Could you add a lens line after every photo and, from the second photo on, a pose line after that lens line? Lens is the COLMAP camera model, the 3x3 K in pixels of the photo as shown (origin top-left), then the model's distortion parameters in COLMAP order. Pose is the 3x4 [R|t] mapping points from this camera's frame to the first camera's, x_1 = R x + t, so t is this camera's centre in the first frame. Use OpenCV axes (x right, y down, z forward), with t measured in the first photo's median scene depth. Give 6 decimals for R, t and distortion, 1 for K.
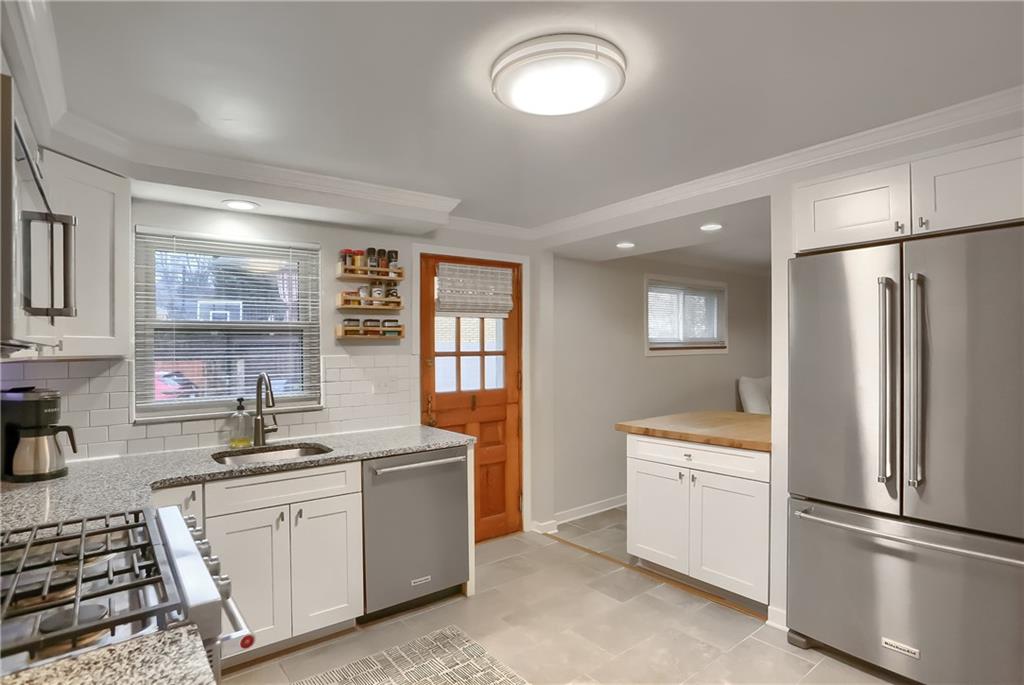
lens RADIAL K [[532.8, 0, 505.7], [0, 532.8, 352.9], [0, 0, 1]] dist [-0.002198, 0.000458]
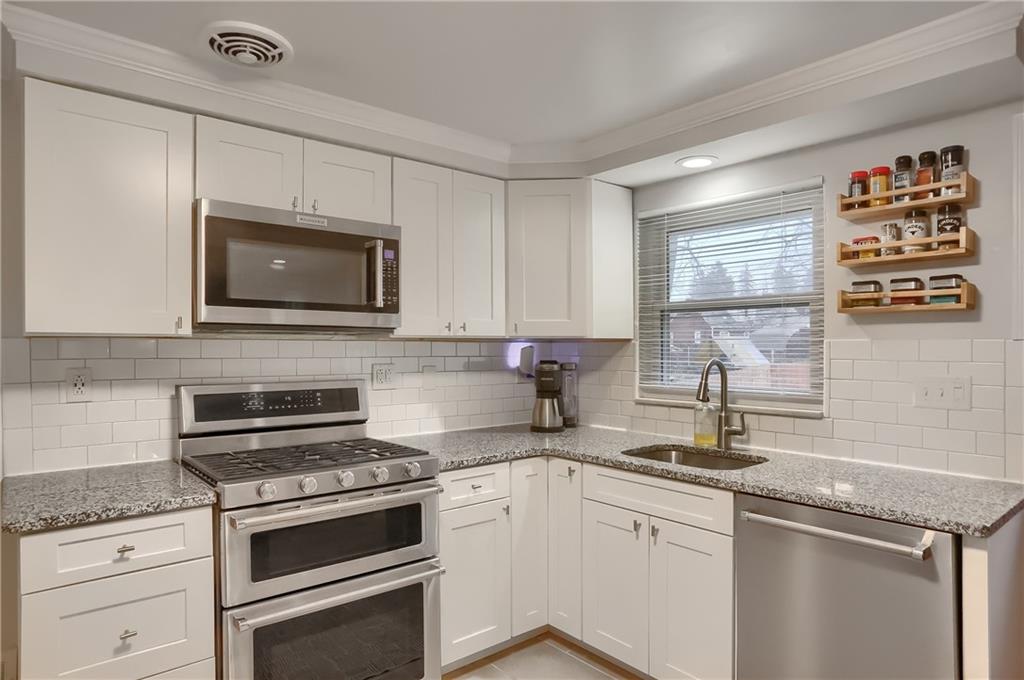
lens RADIAL K [[643.8, 0, 515.8], [0, 643.8, 336.9], [0, 0, 1]] dist [-0.033410, 0.018055]
pose [[0.037941, 0.000917, -0.999280, 0.494513], [-0.007004, 0.999975, 0.000652, 0.004665], [0.999255, 0.006974, 0.037947, 0.629774]]
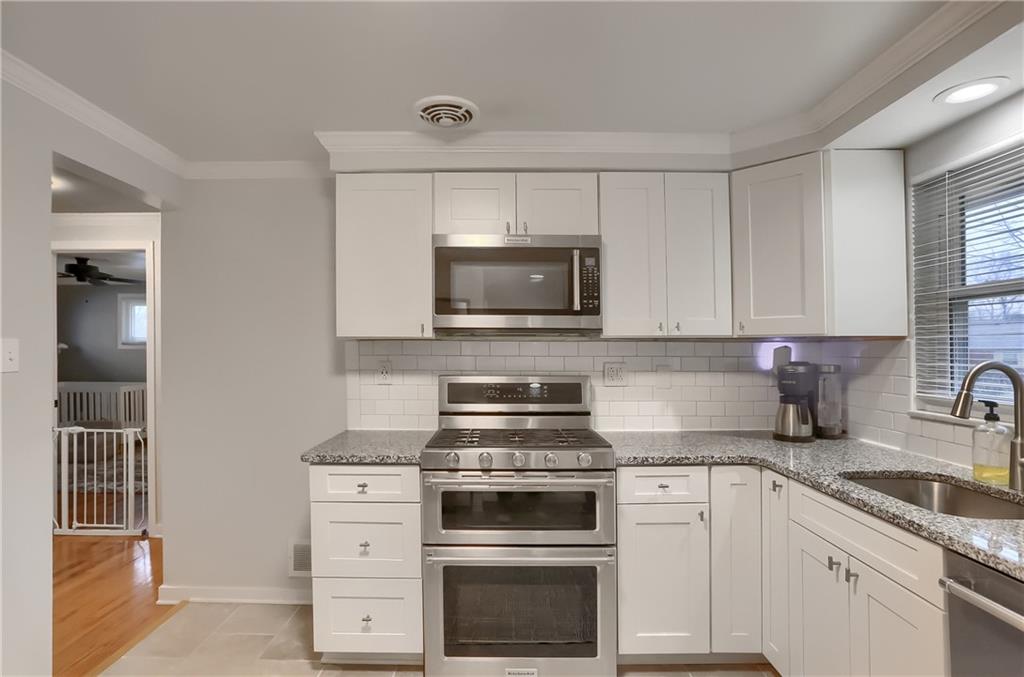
lens RADIAL K [[557.2, 0, 485.8], [0, 557.2, 341.2], [0, 0, 1]] dist [-0.035138, 0.016969]
pose [[-0.640090, 0.000445, -0.768300, 0.345154], [0.003257, 0.999992, -0.002135, 0.014337], [0.768293, -0.003869, -0.640086, 0.915681]]
